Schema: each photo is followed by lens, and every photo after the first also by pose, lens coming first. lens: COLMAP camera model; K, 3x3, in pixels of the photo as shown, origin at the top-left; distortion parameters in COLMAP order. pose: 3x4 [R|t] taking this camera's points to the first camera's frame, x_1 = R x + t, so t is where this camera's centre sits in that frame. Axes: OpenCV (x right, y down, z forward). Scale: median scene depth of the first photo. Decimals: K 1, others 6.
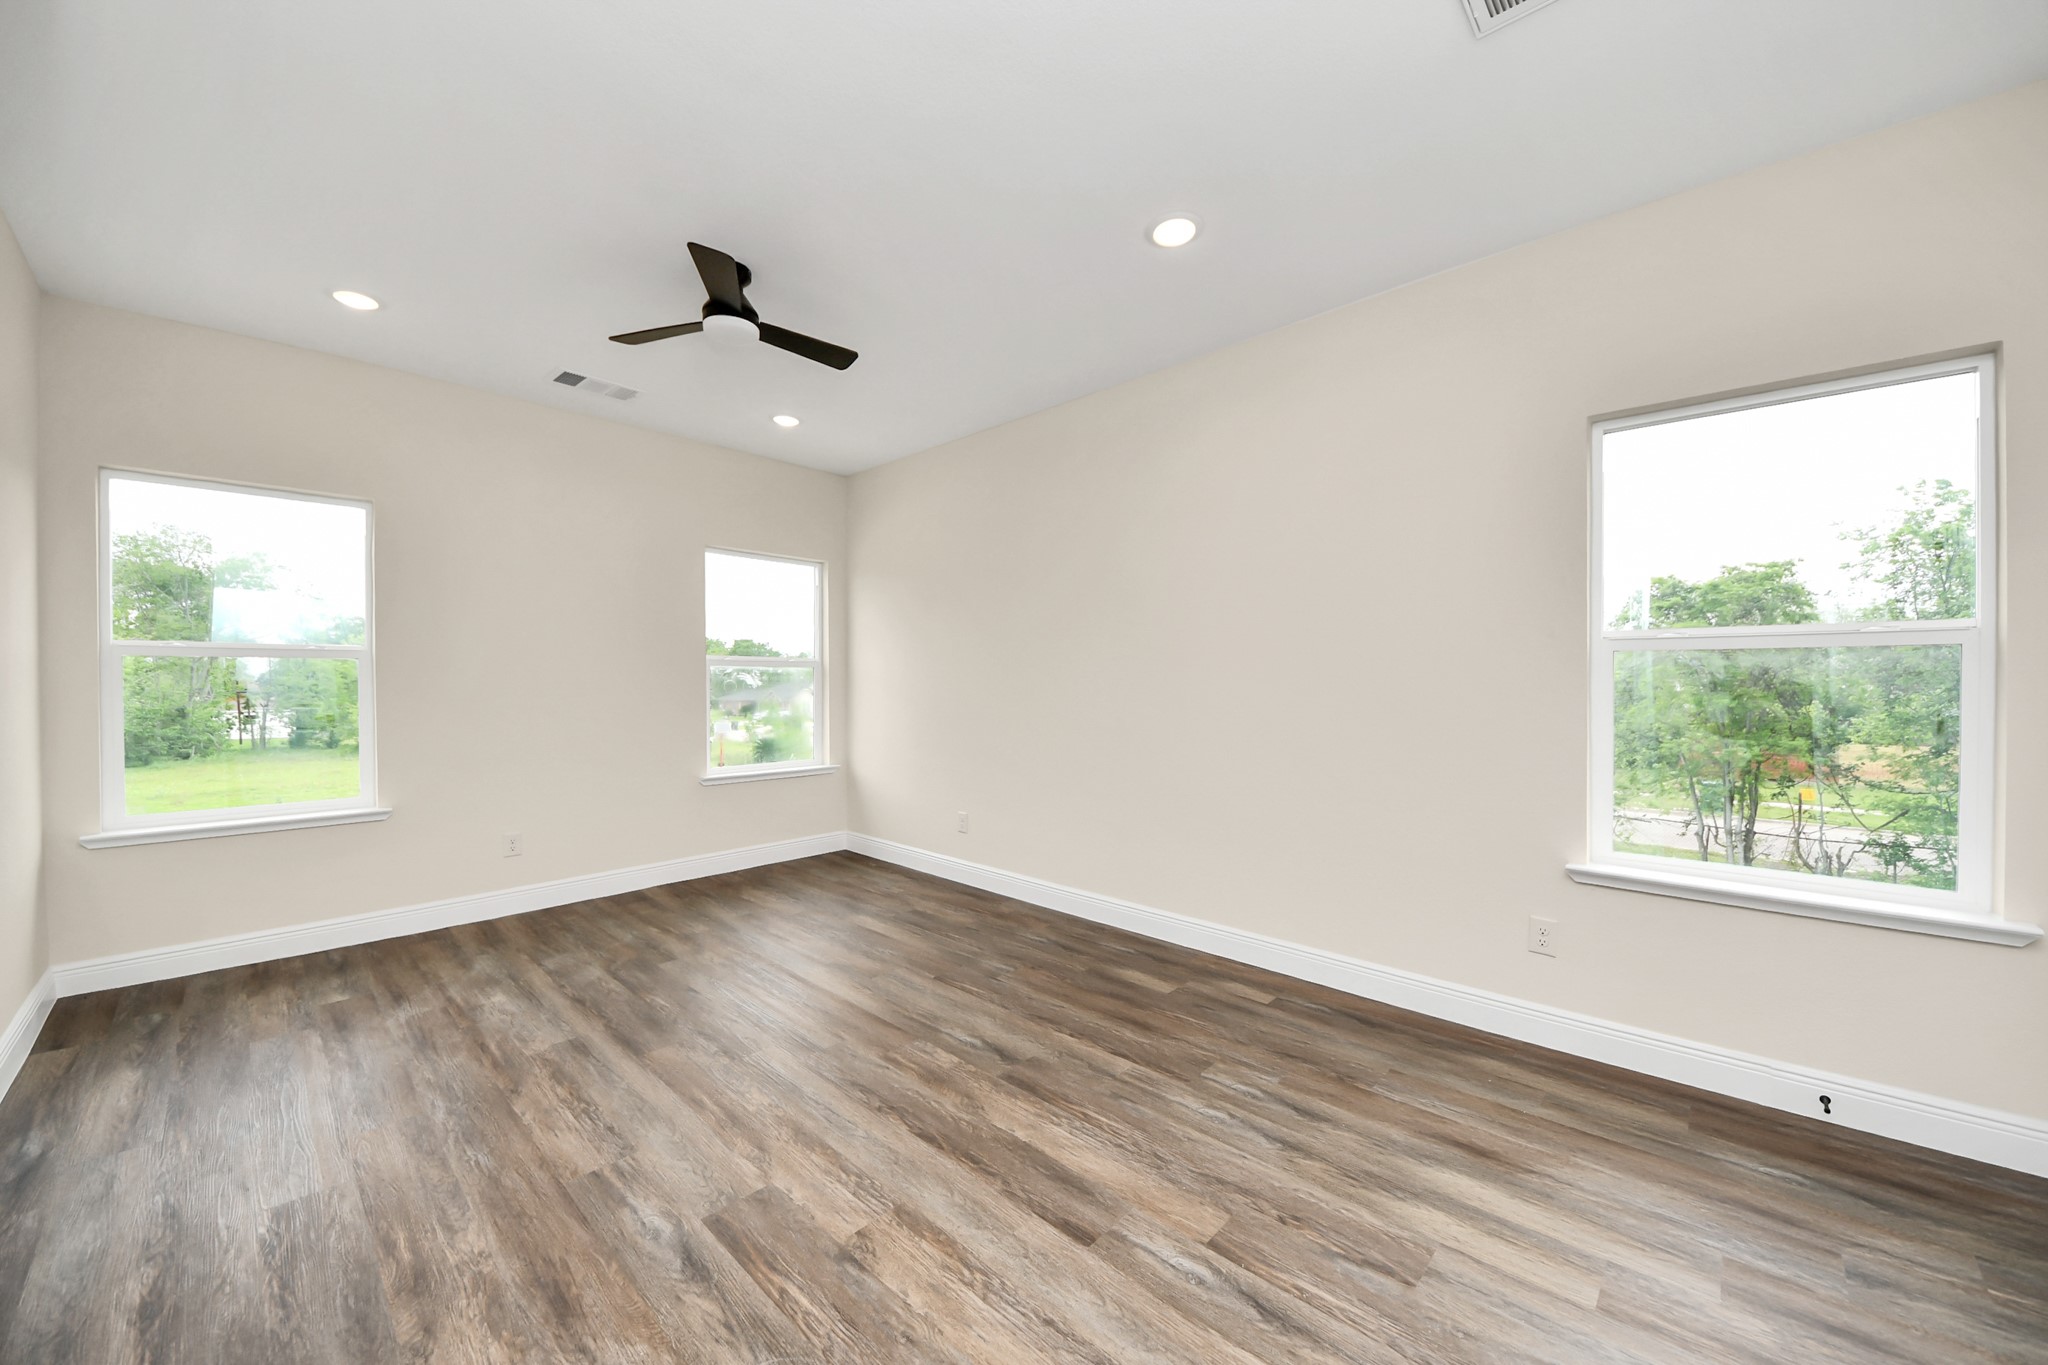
lens RADIAL K [[735.0, 0, 1016.3], [0, 735.0, 707.5], [0, 0, 1]] dist [-0.000299, -0.000115]
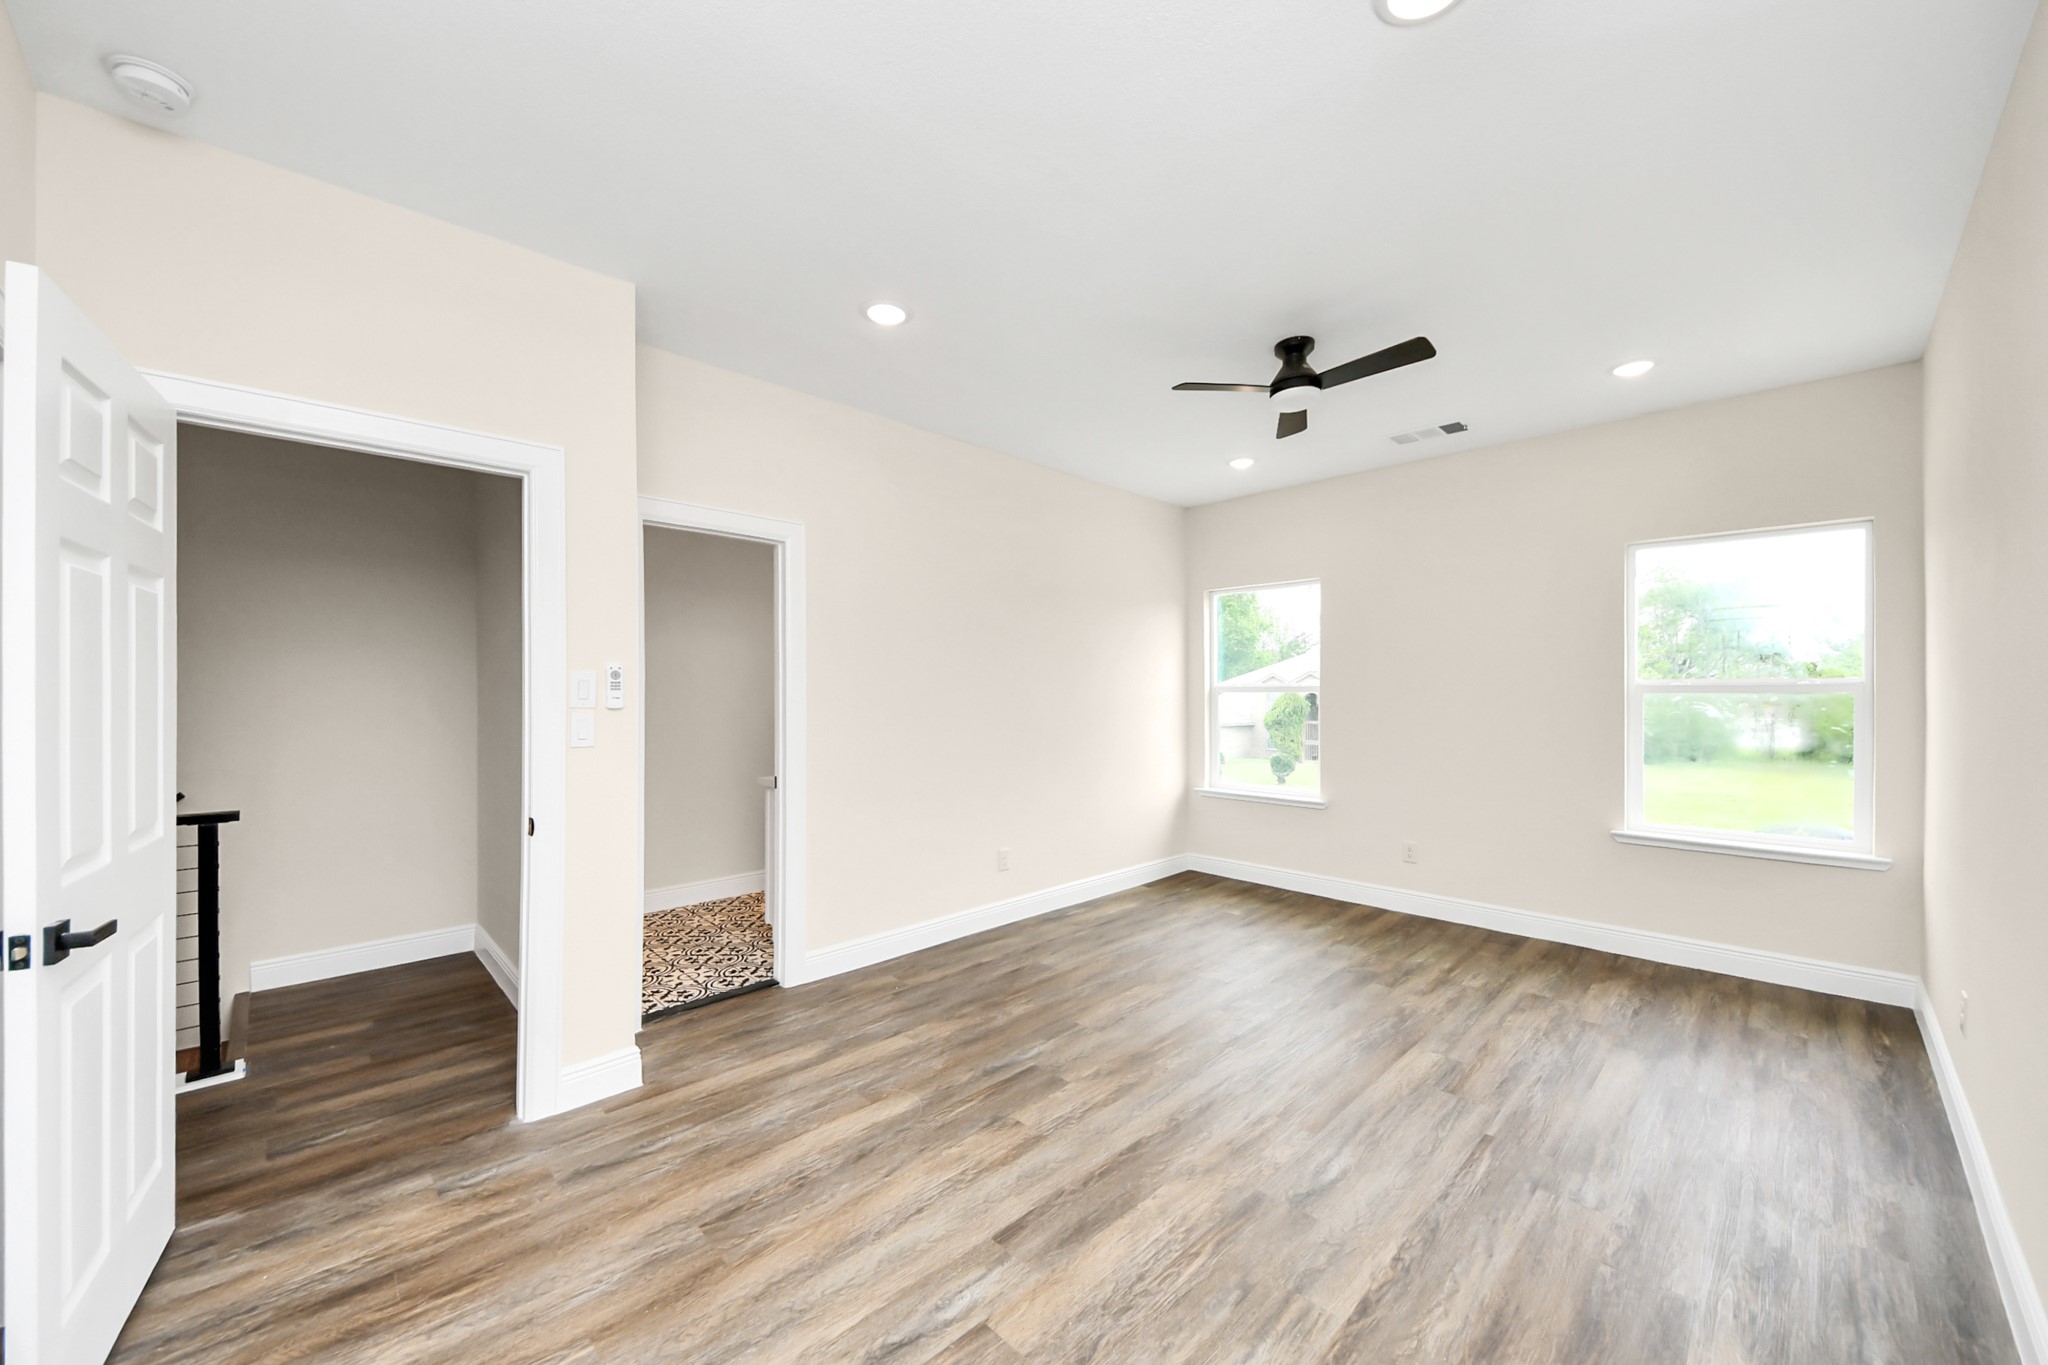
lens RADIAL K [[764.9, 0, 1017.4], [0, 764.9, 693.6], [0, 0, 1]] dist [0.001891, -0.000037]
pose [[-0.028101, 0.006157, -0.999586, 0.816779], [-0.036008, 0.999326, 0.007168, -0.069154], [0.998956, 0.036195, -0.027860, 0.675834]]
